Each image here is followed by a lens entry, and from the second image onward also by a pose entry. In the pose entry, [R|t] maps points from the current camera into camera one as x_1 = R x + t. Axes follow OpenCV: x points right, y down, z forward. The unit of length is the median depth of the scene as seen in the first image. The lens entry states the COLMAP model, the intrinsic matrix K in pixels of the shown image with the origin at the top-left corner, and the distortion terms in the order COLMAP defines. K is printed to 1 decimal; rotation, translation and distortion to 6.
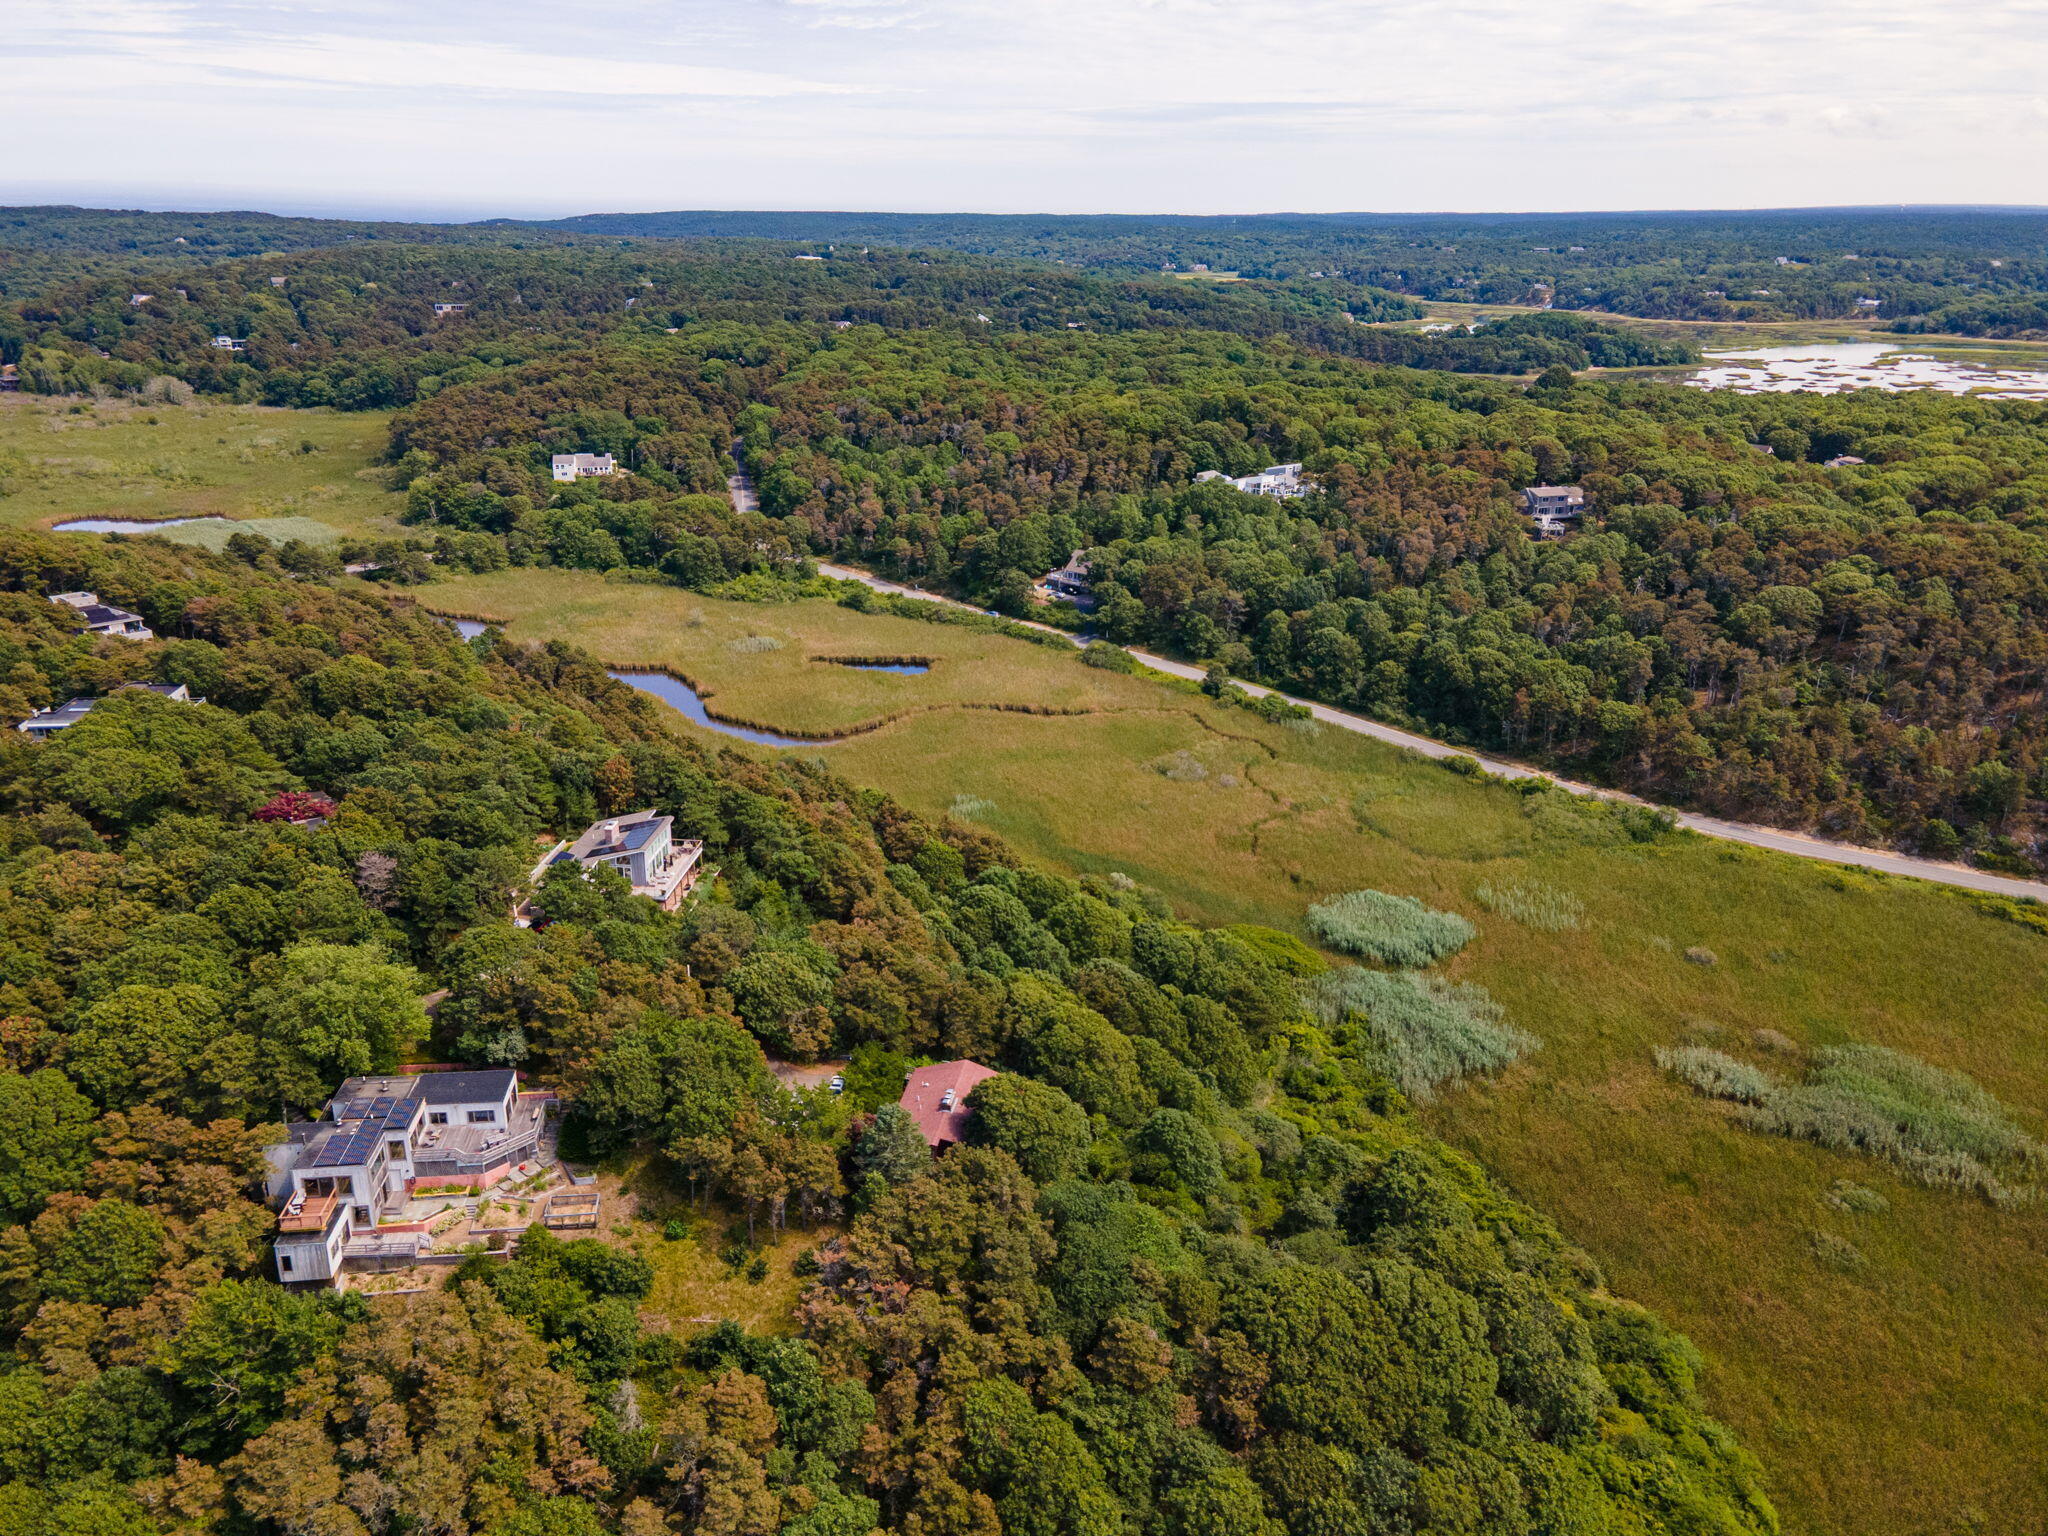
lens RADIAL K [[1508.1, 0, 997.4], [0, 1508.1, 785.1], [0, 0, 1]] dist [0.025078, 0.073004]
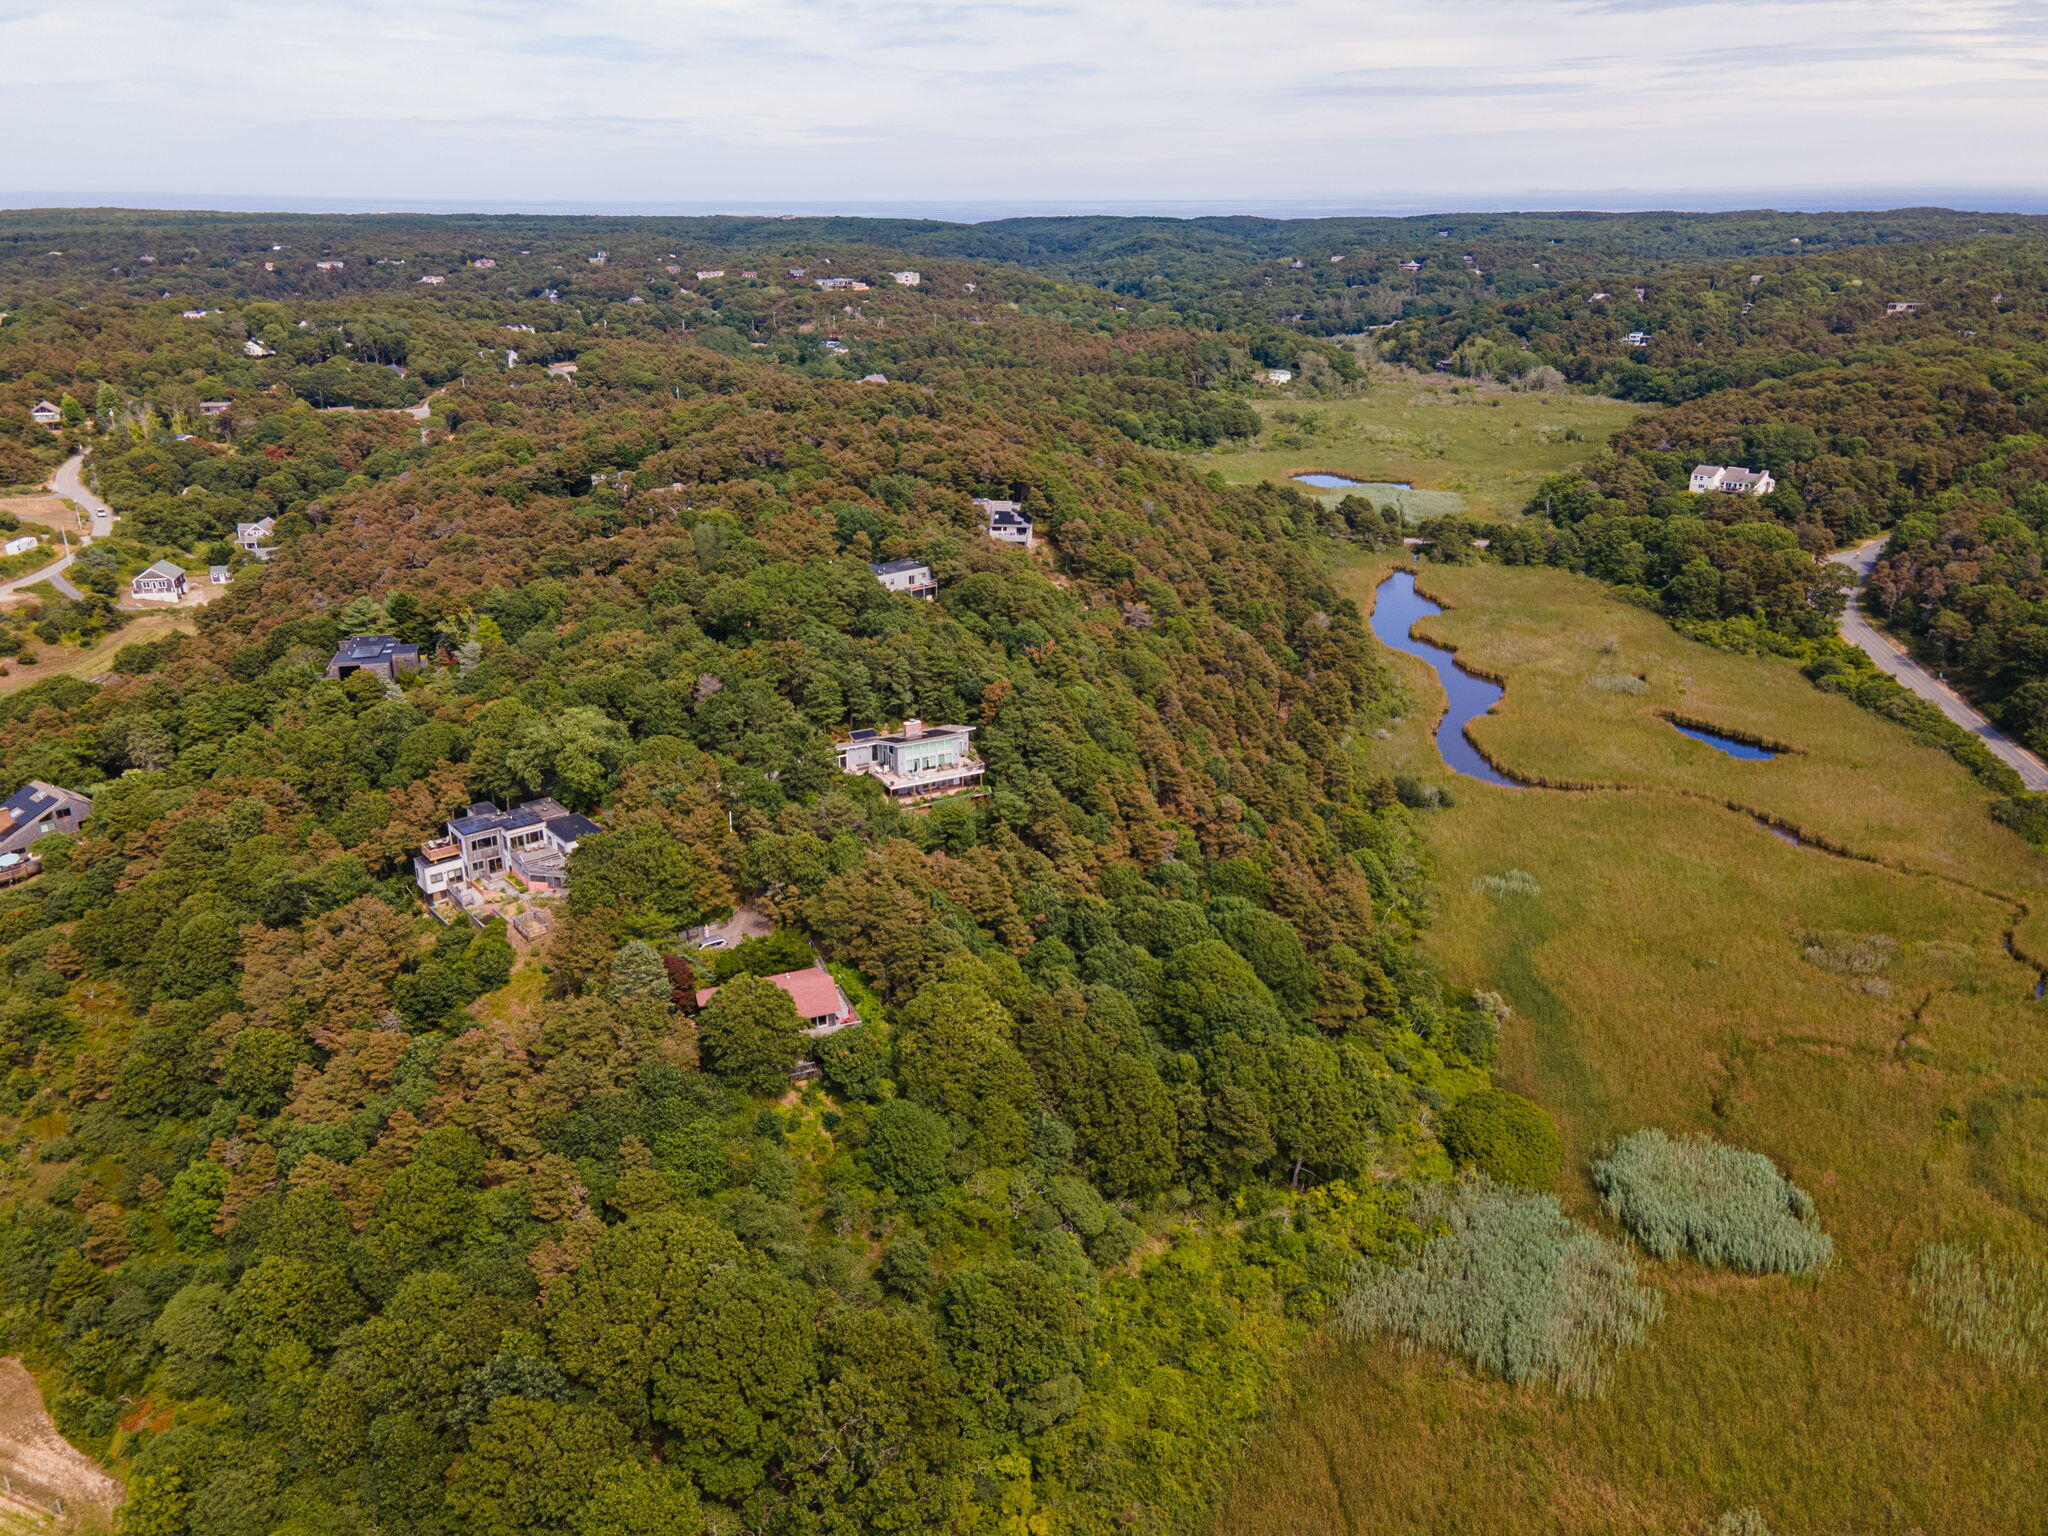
lens RADIAL K [[1508.1, 0, 1026.0], [0, 1508.1, 759.6], [0, 0, 1]] dist [0.025078, 0.073004]
pose [[0.555235, 0.283222, -0.781984, 0.421867], [-0.292397, 0.946683, 0.135262, -0.077745], [0.778600, 0.153547, 0.608445, 0.192045]]
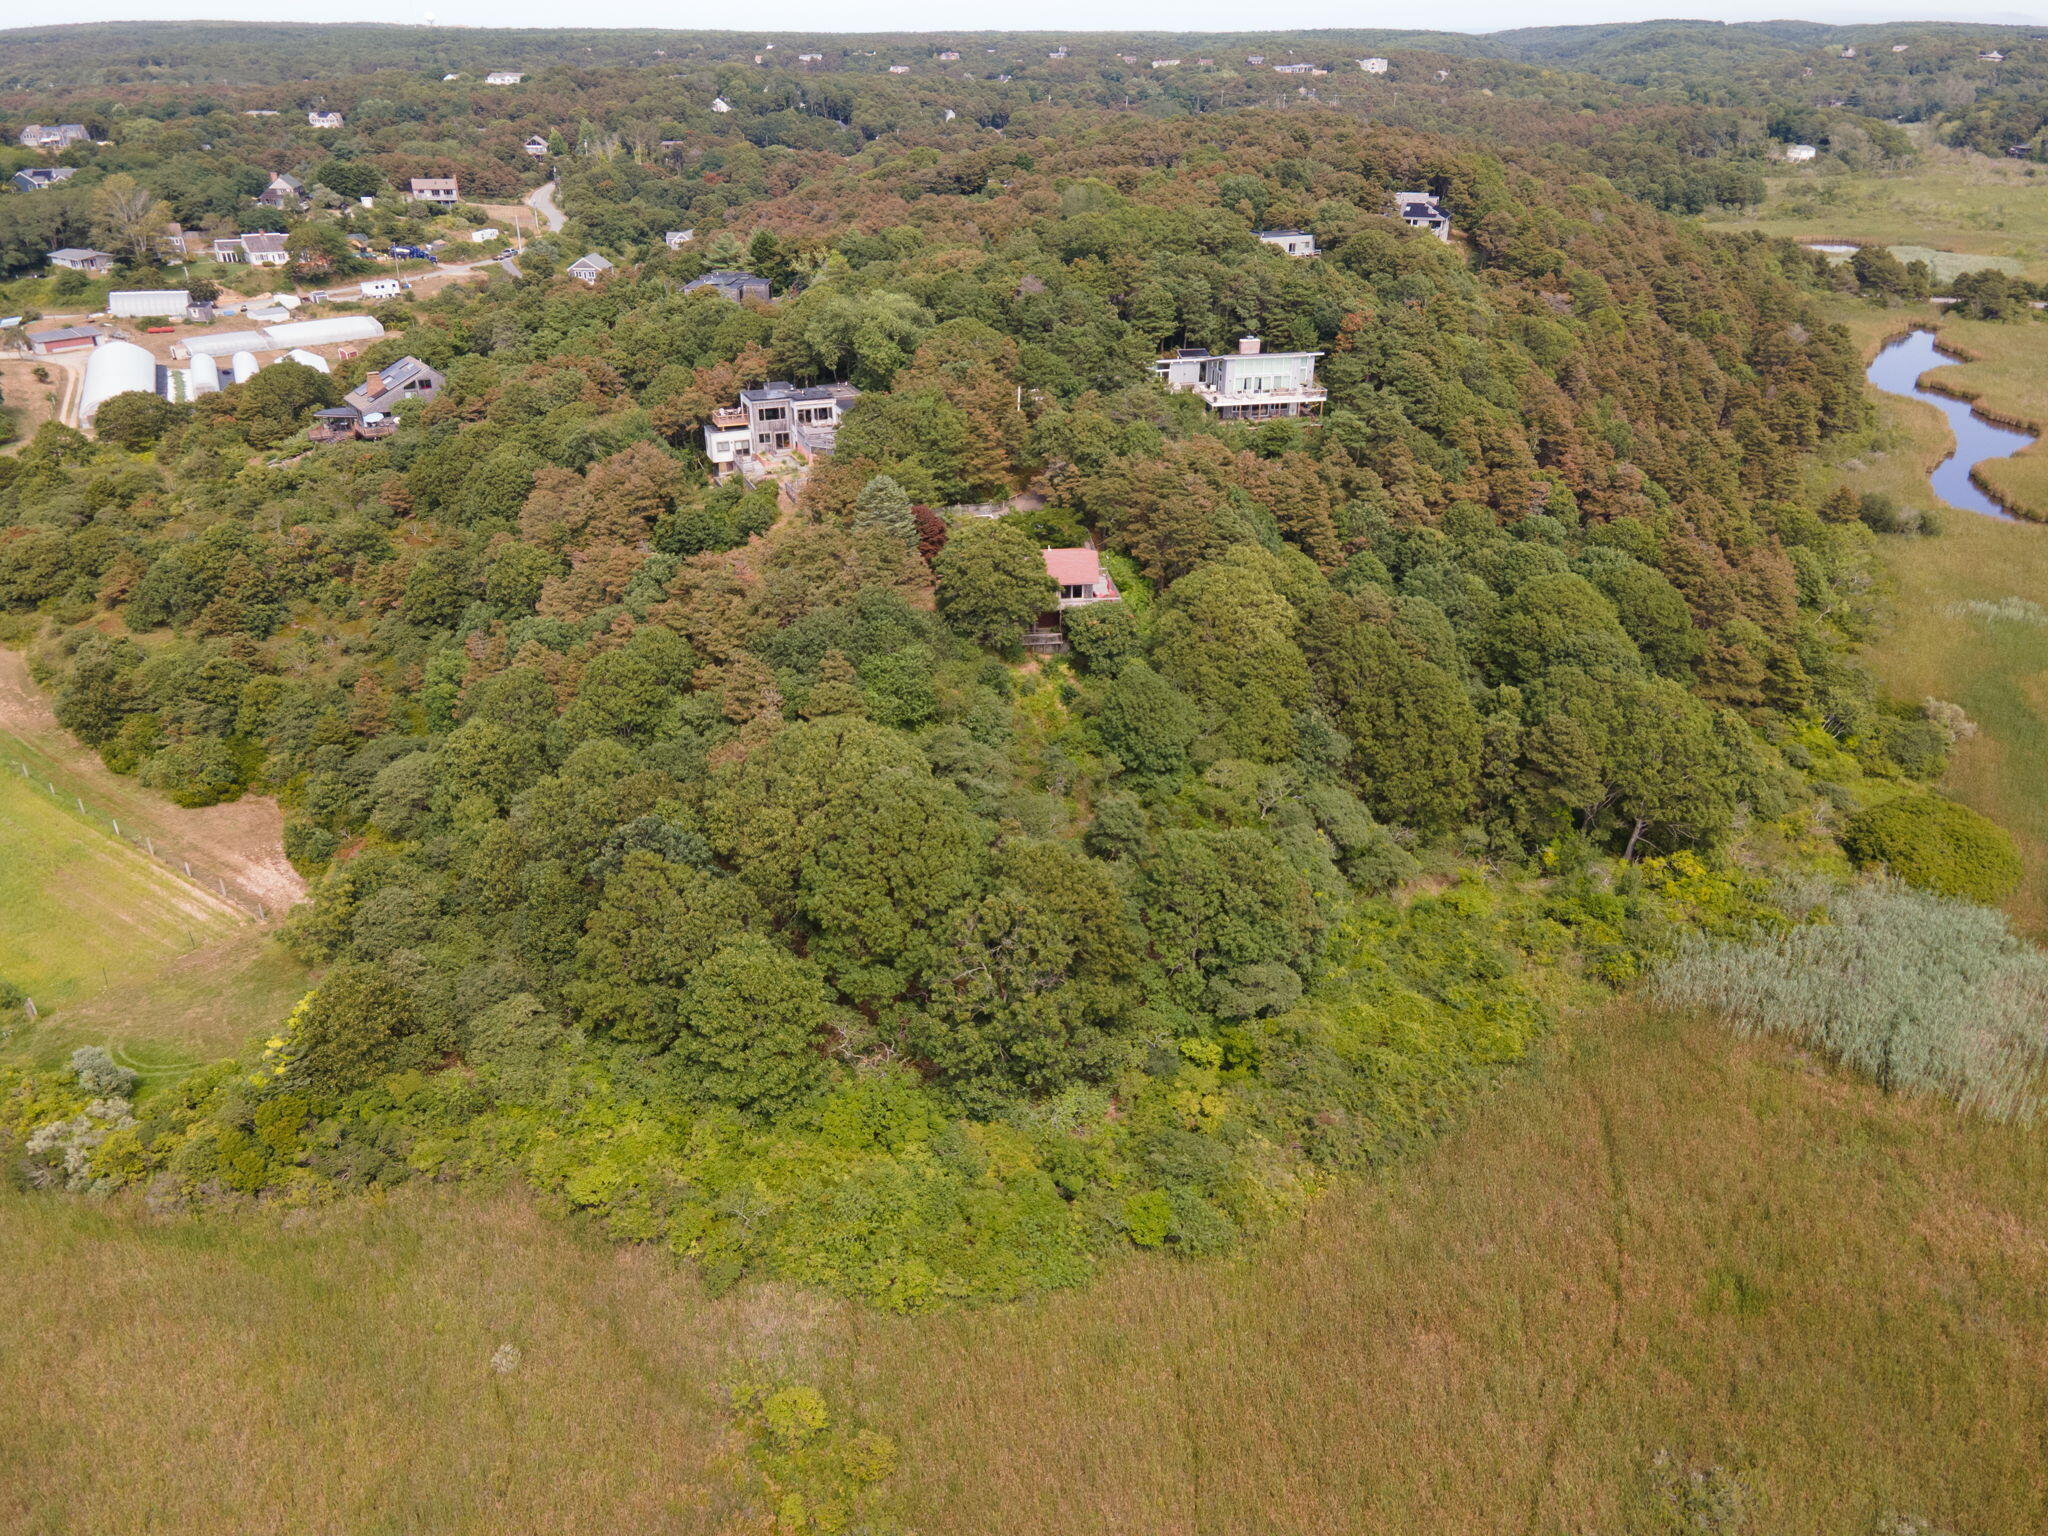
lens RADIAL K [[1508.1, 0, 1033.5], [0, 1508.1, 739.2], [0, 0, 1]] dist [0.025078, 0.073004]
pose [[0.297146, 0.397849, -0.867998, 0.409561], [-0.340418, 0.893463, 0.292984, 0.008456], [0.892087, 0.208423, 0.400924, 0.282388]]
